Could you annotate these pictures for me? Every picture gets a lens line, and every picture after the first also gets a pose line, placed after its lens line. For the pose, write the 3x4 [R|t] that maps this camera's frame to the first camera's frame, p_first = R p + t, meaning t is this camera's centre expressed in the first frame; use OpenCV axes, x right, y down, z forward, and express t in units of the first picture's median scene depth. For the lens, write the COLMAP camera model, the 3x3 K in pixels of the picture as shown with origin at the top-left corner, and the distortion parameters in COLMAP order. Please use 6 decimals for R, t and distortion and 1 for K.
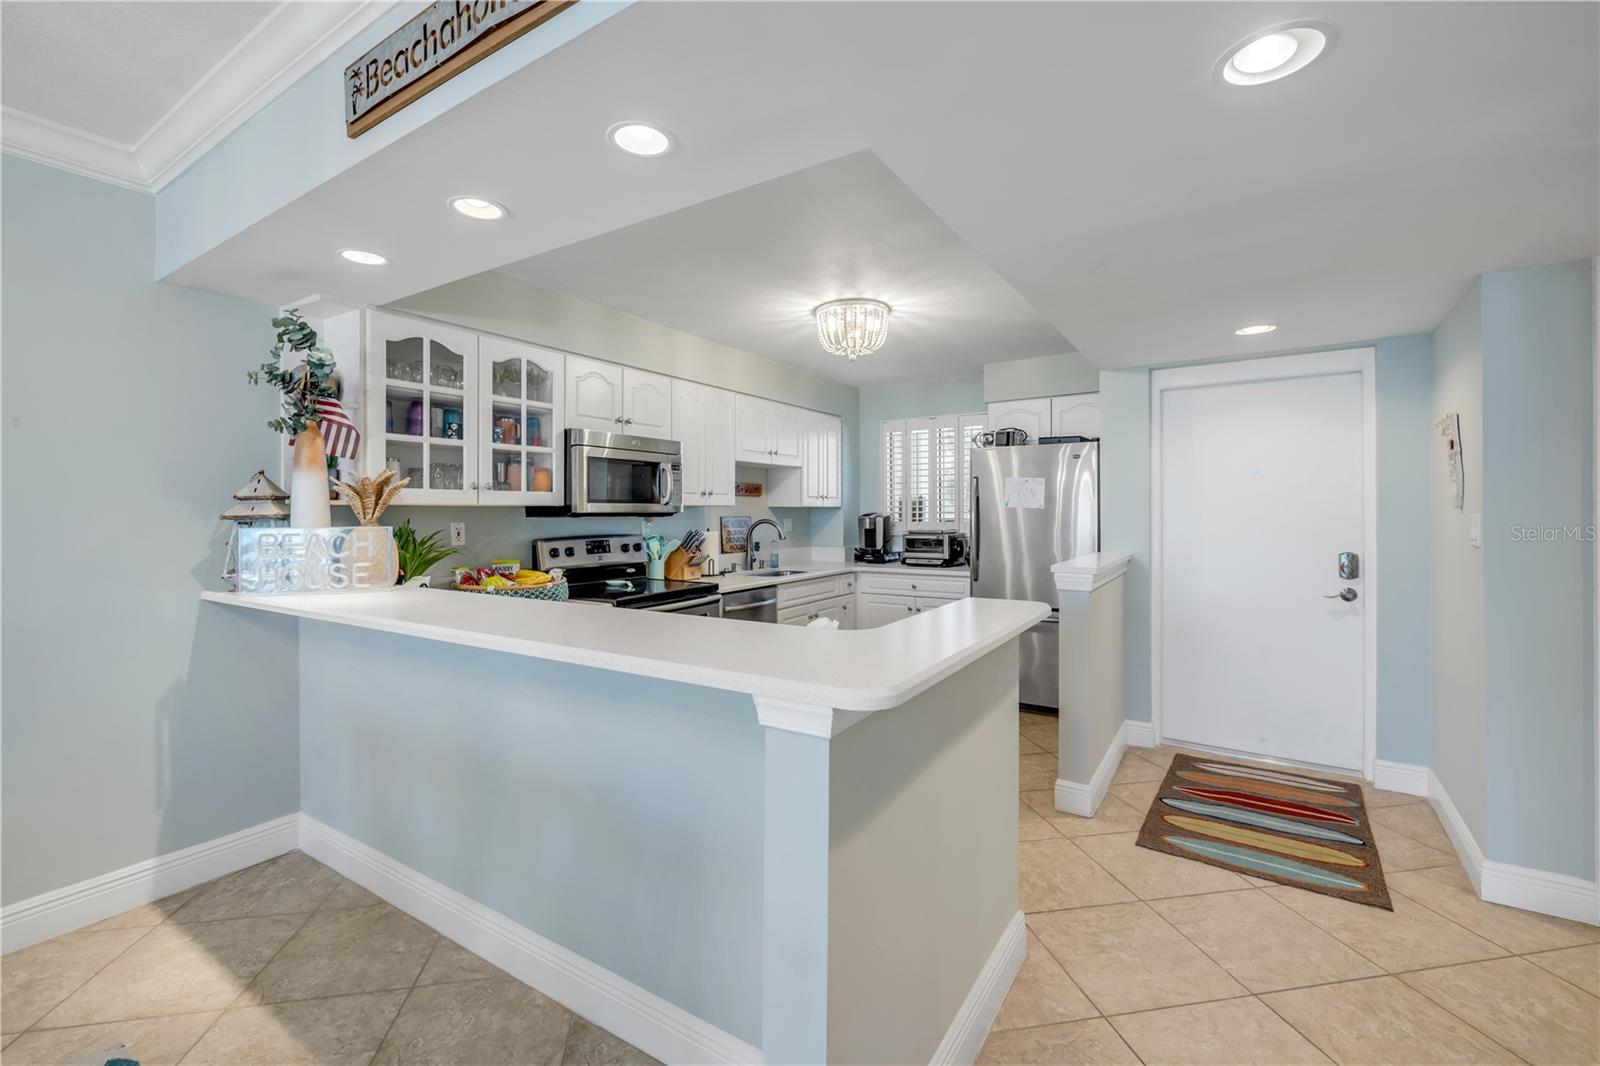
lens RADIAL K [[681.2, 0, 795.8], [0, 681.2, 505.7], [0, 0, 1]] dist [0.012775, 0.000006]
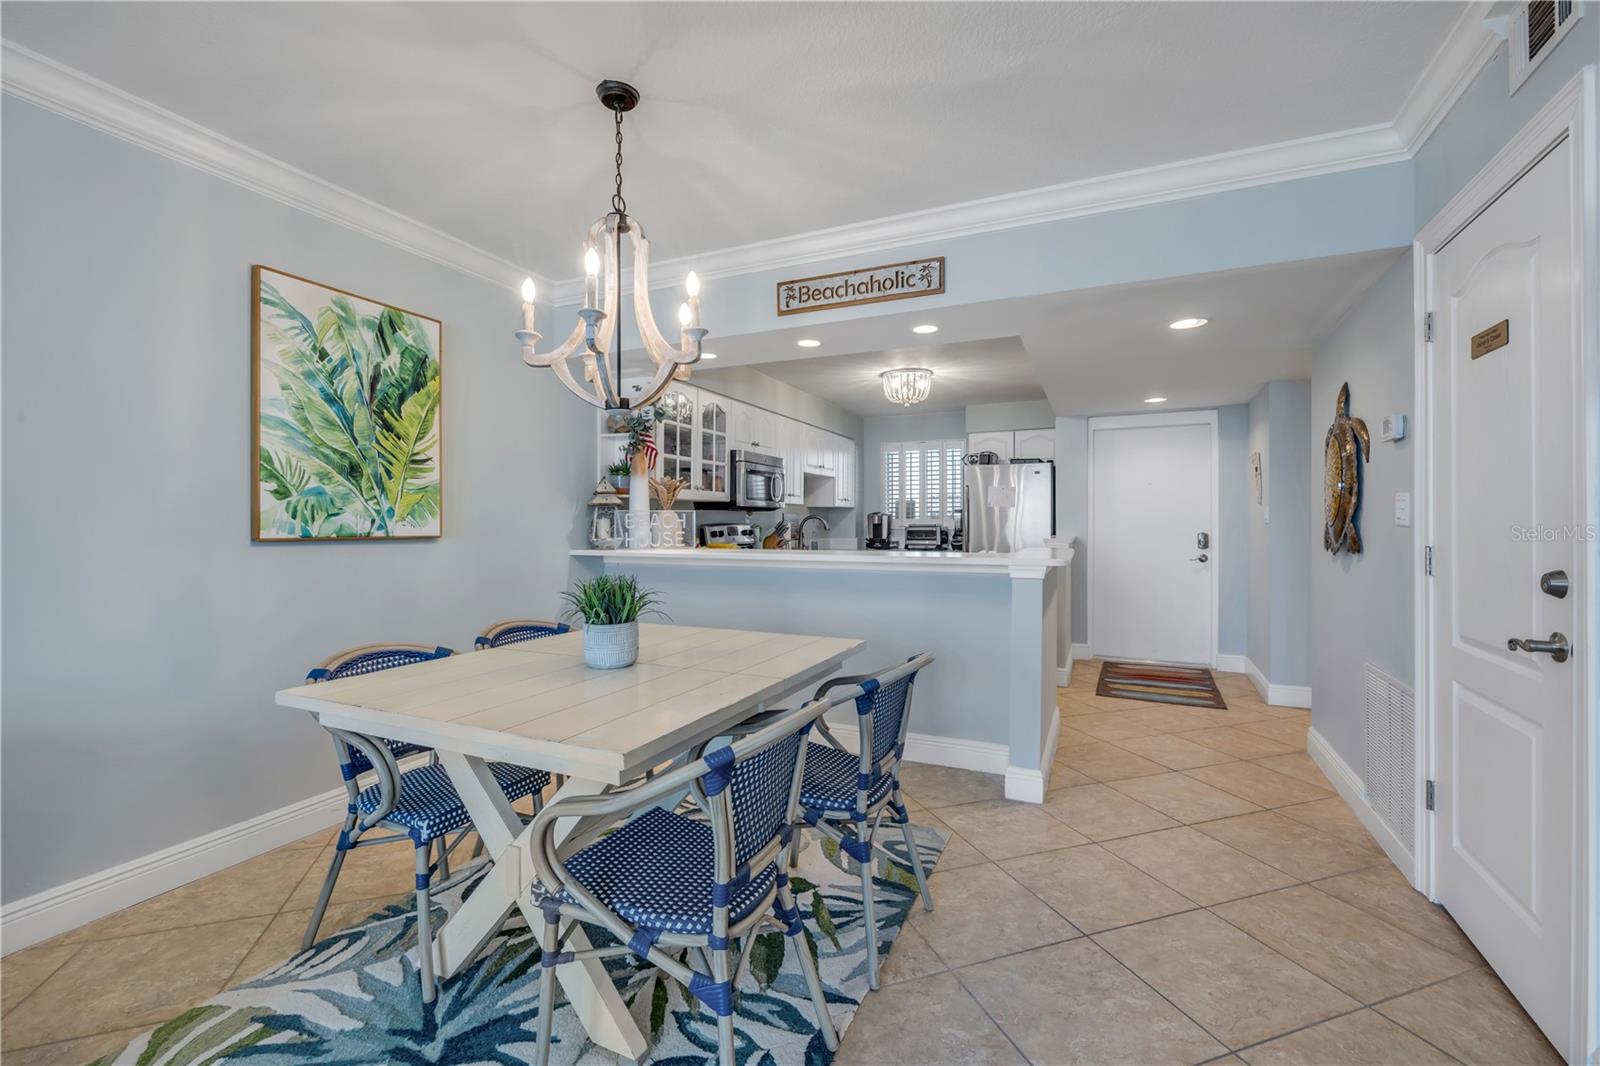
lens RADIAL K [[671.8, 0, 801.5], [0, 671.8, 513.2], [0, 0, 1]] dist [0.036135, -0.000044]
pose [[0.987443, 0.003436, 0.157940, -0.364444], [-0.002956, 0.999990, -0.003271, 0.025971], [-0.157950, 0.002763, 0.987443, -0.414468]]
